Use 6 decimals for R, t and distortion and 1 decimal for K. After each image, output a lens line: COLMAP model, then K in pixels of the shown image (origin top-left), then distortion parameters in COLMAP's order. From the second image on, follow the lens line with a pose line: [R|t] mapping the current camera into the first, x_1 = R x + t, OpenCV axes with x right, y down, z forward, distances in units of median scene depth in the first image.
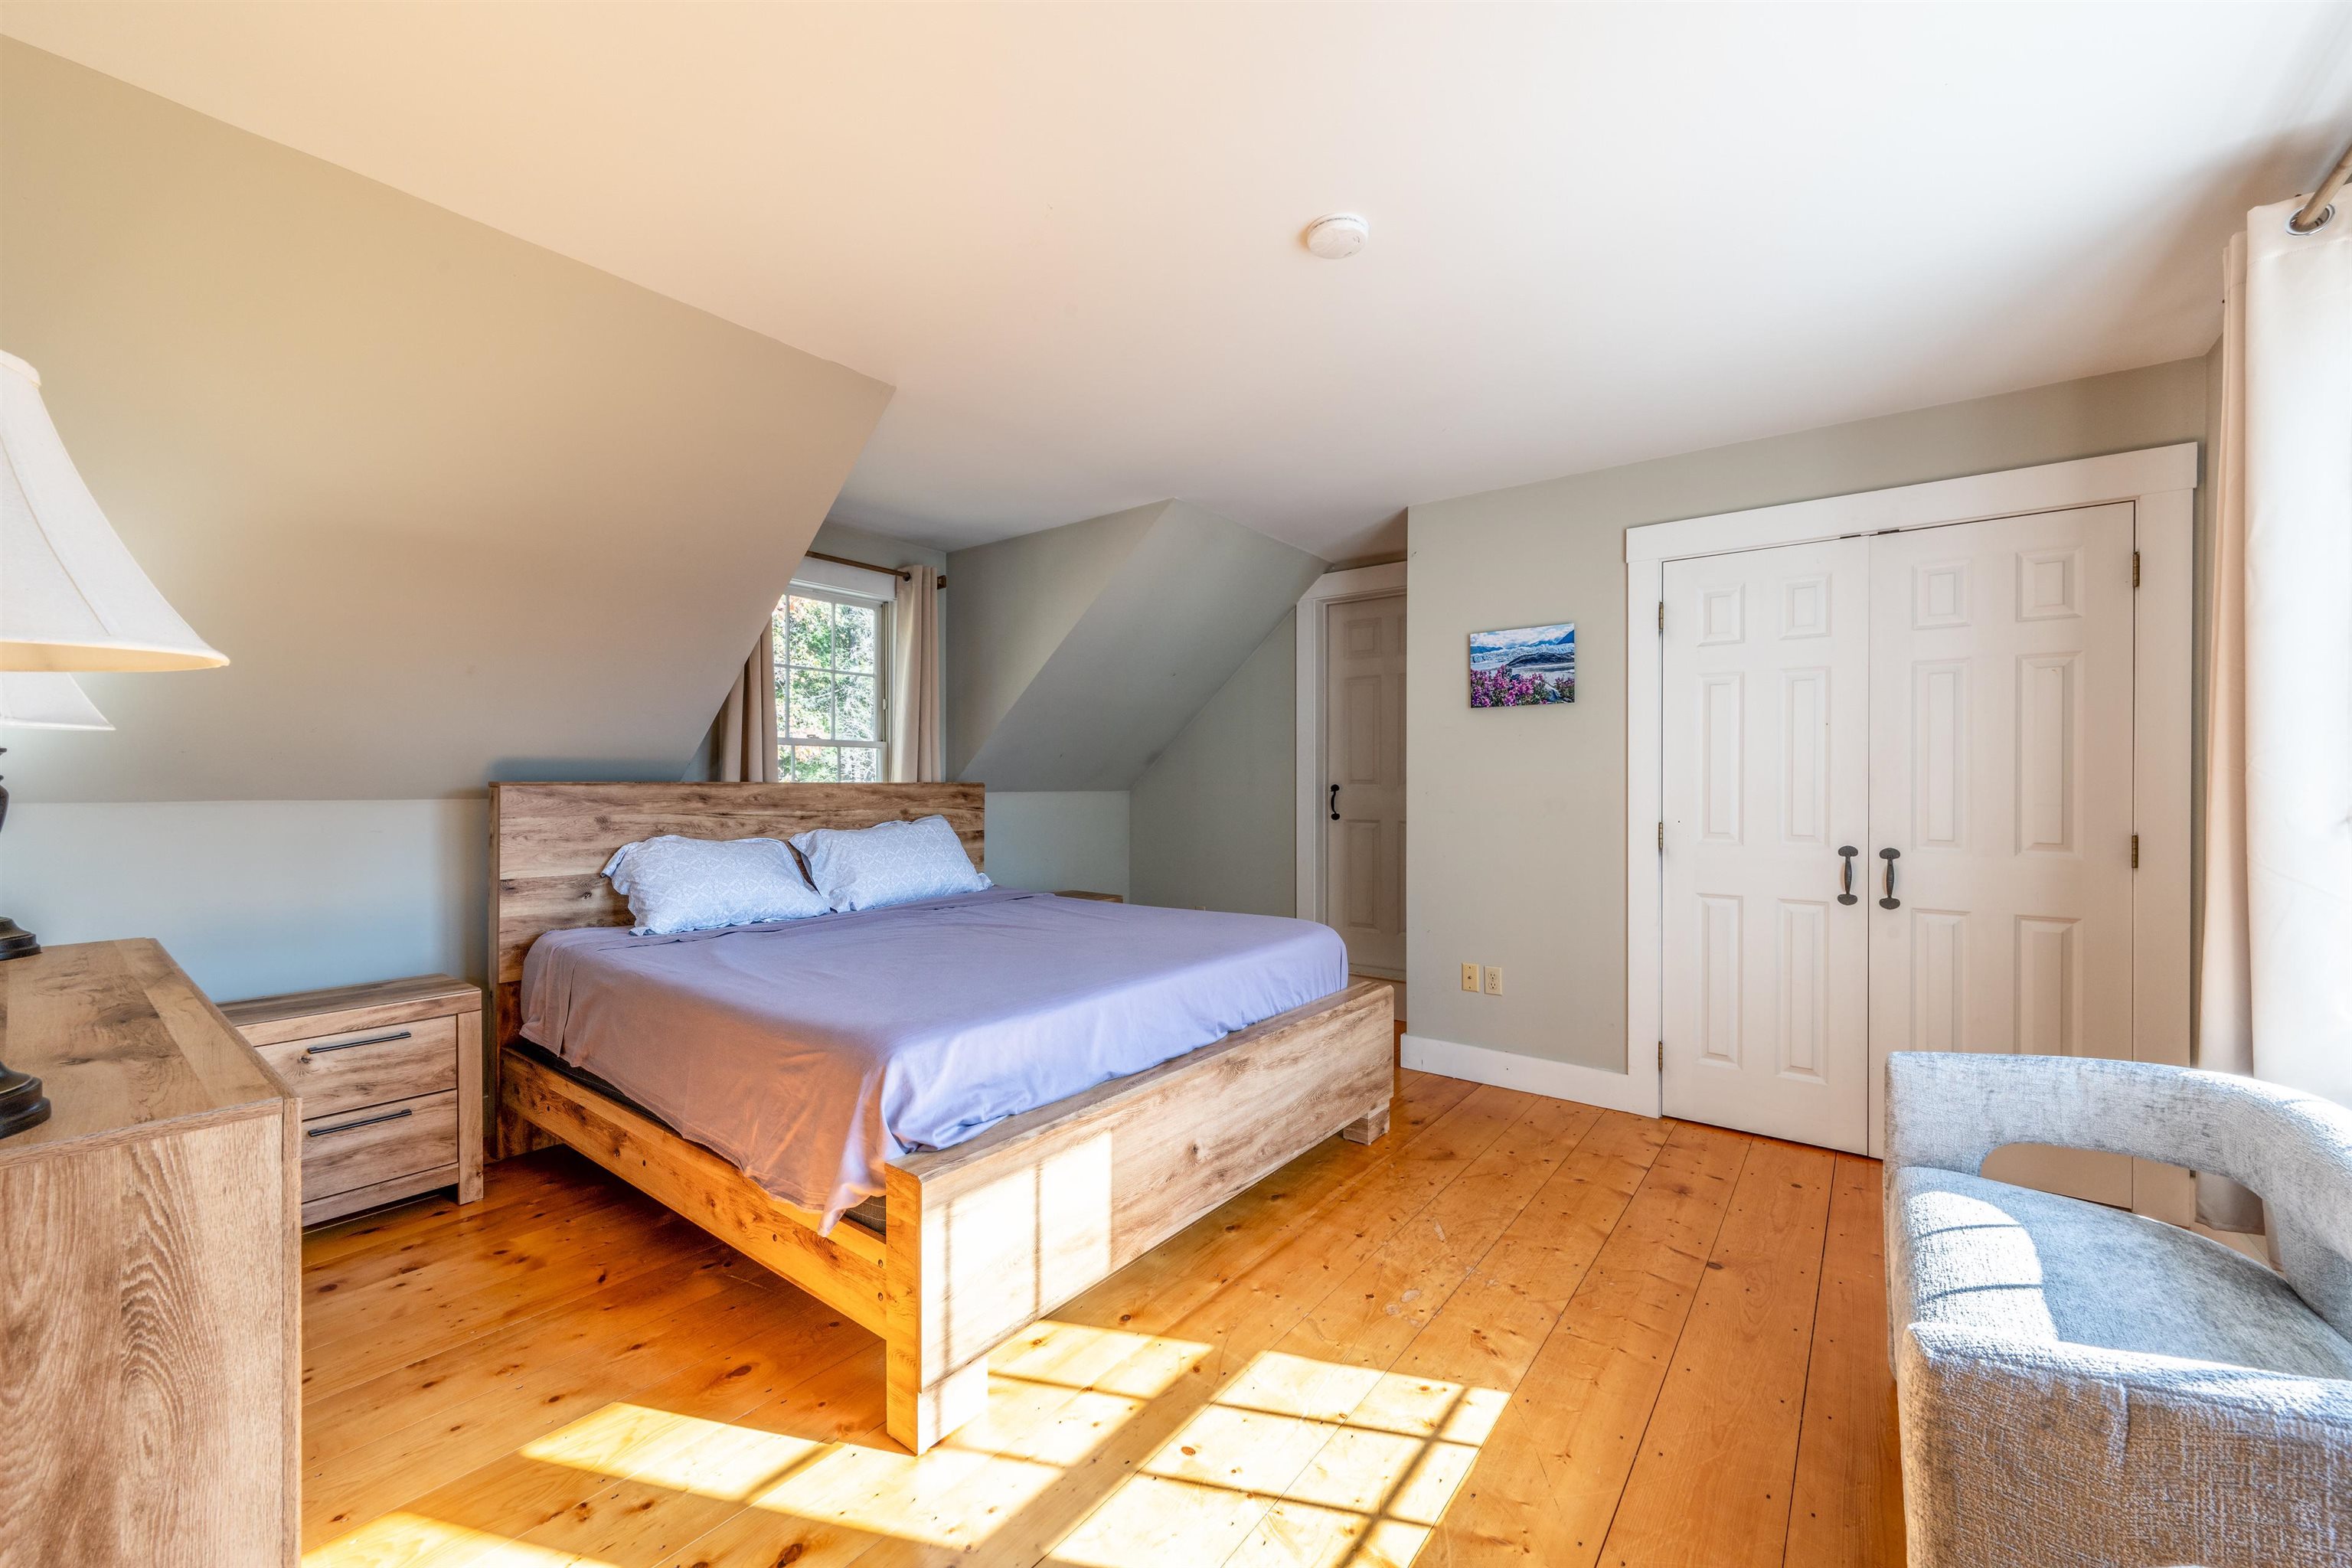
lens RADIAL K [[918.9, 0, 1176.0], [0, 918.9, 784.0], [0, 0, 1]] dist [-0.000735, -0.000119]
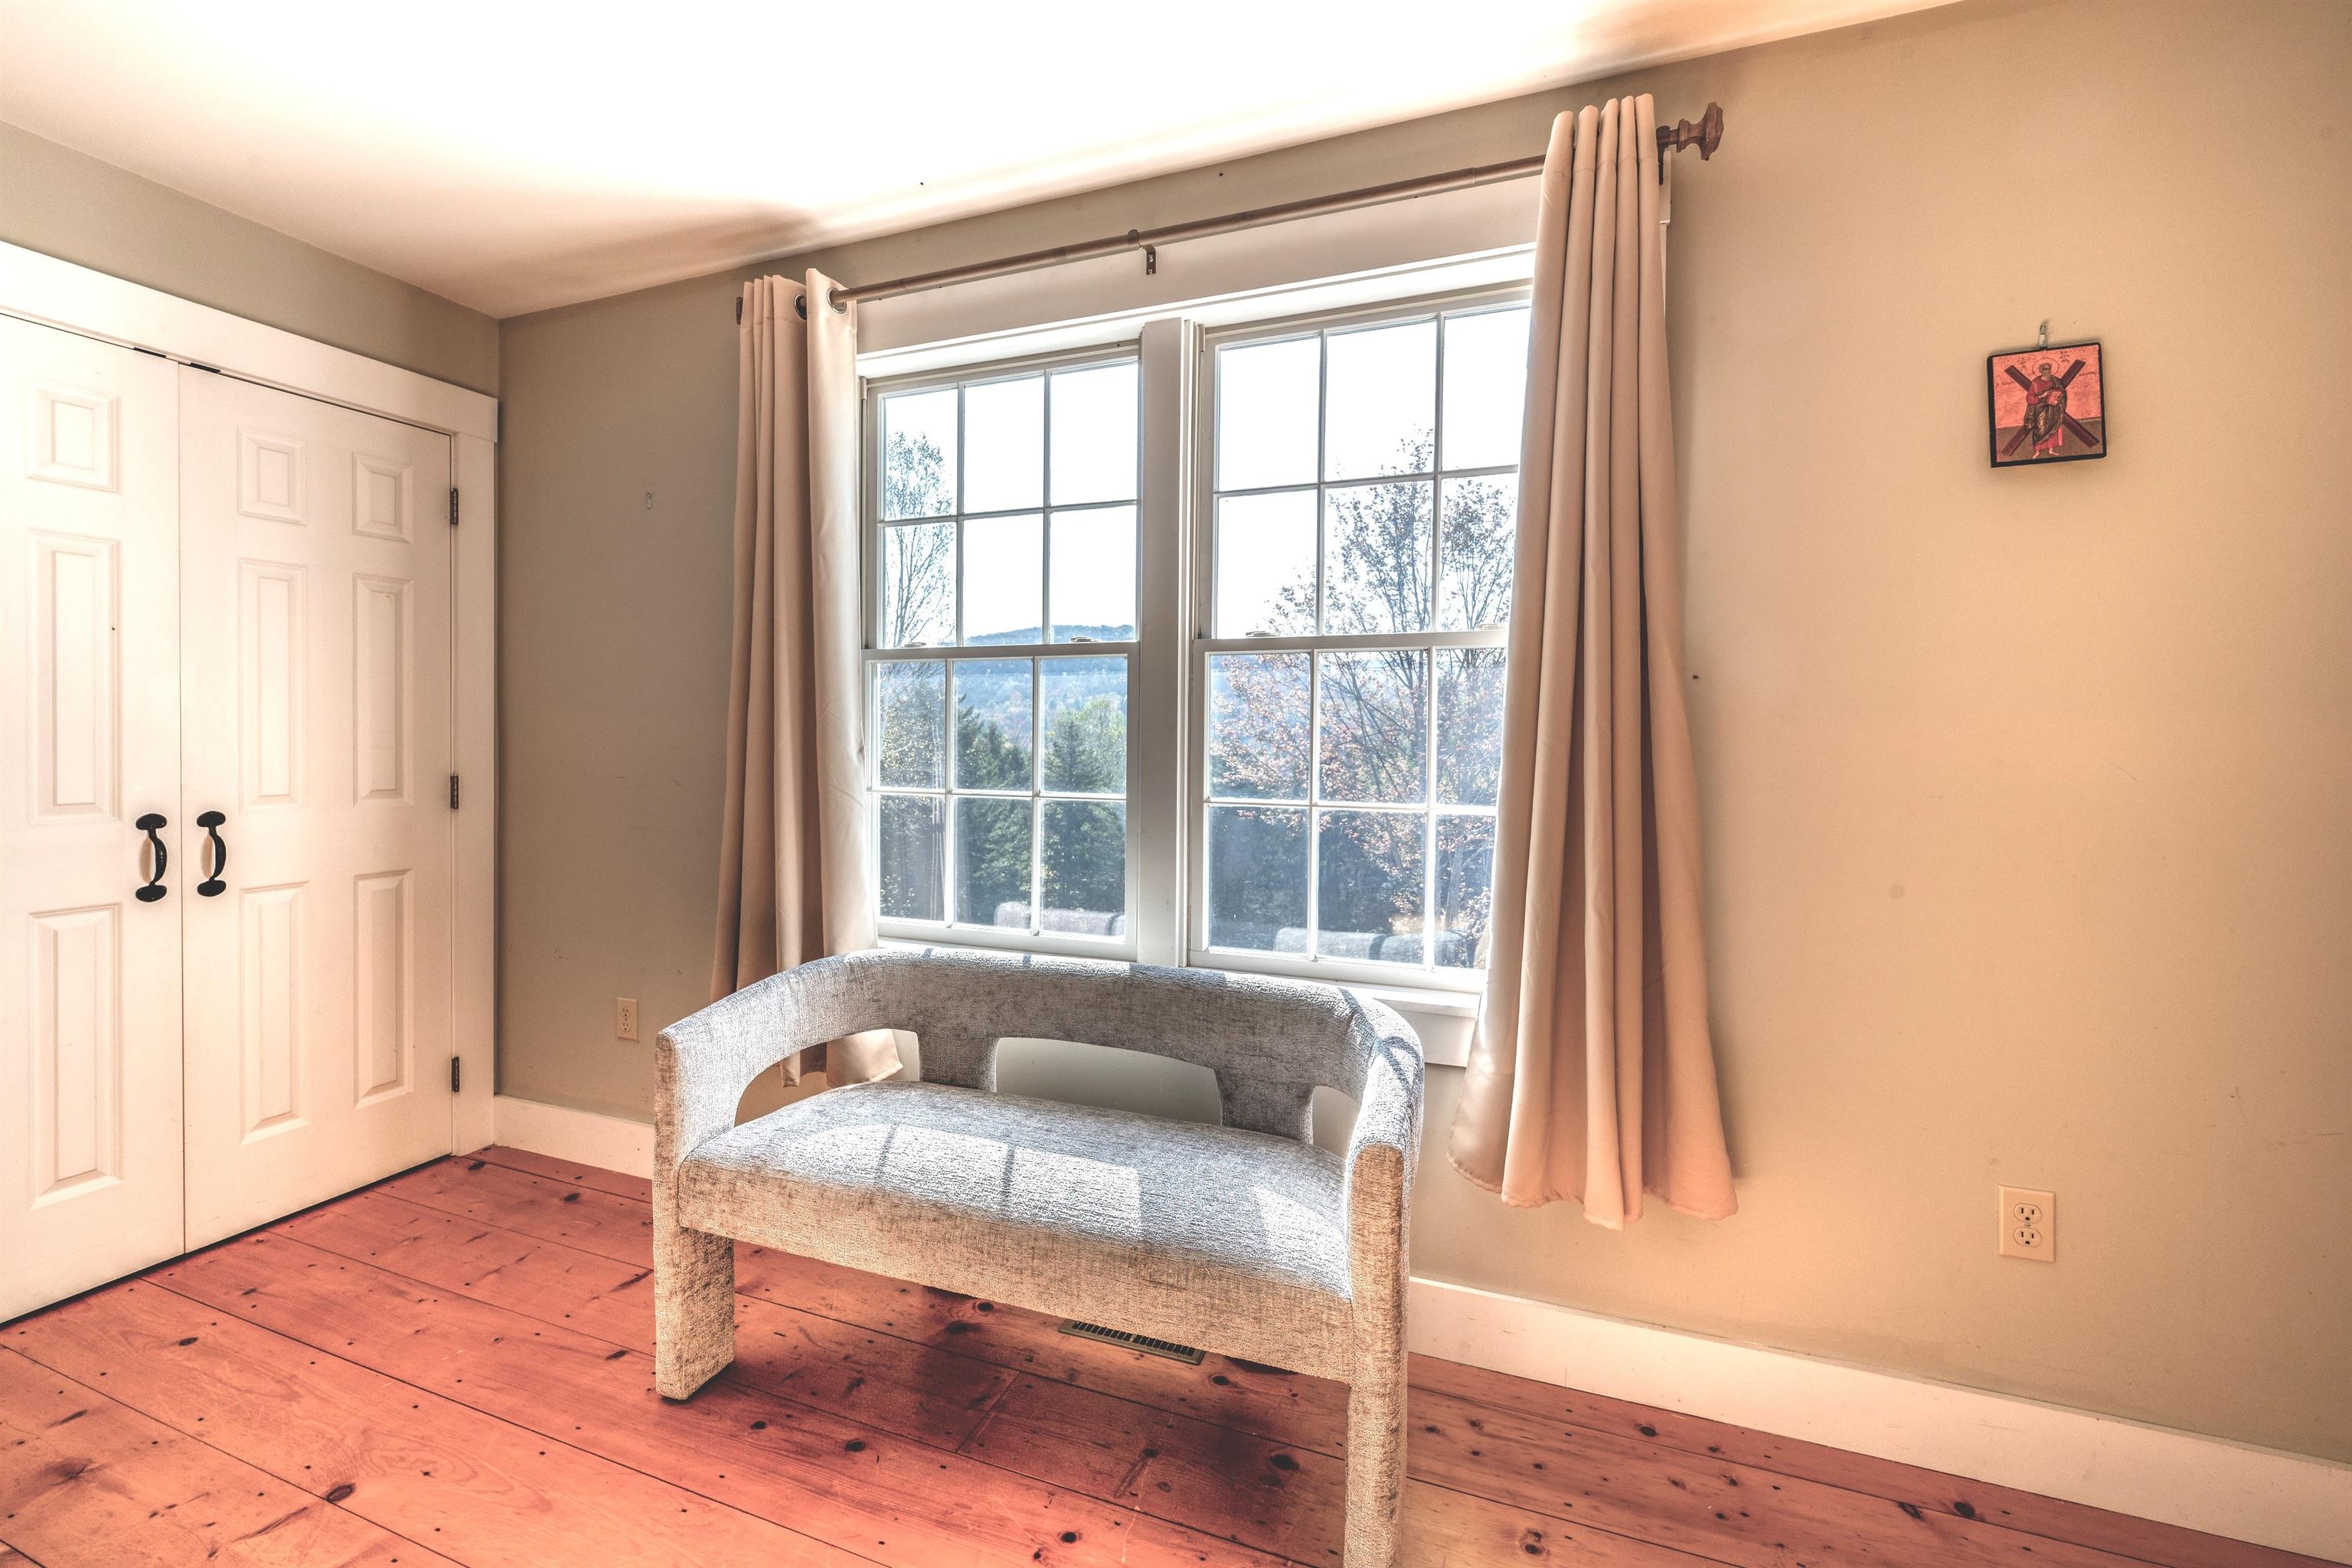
lens RADIAL K [[952.0, 0, 1172.3], [0, 952.0, 745.9], [0, 0, 1]] dist [-0.001120, -0.000269]
pose [[-0.227760, -0.016427, 0.973579, -0.123288], [-0.001095, 0.999861, 0.016614, 0.005635], [-0.973717, 0.002718, -0.227746, 0.459423]]
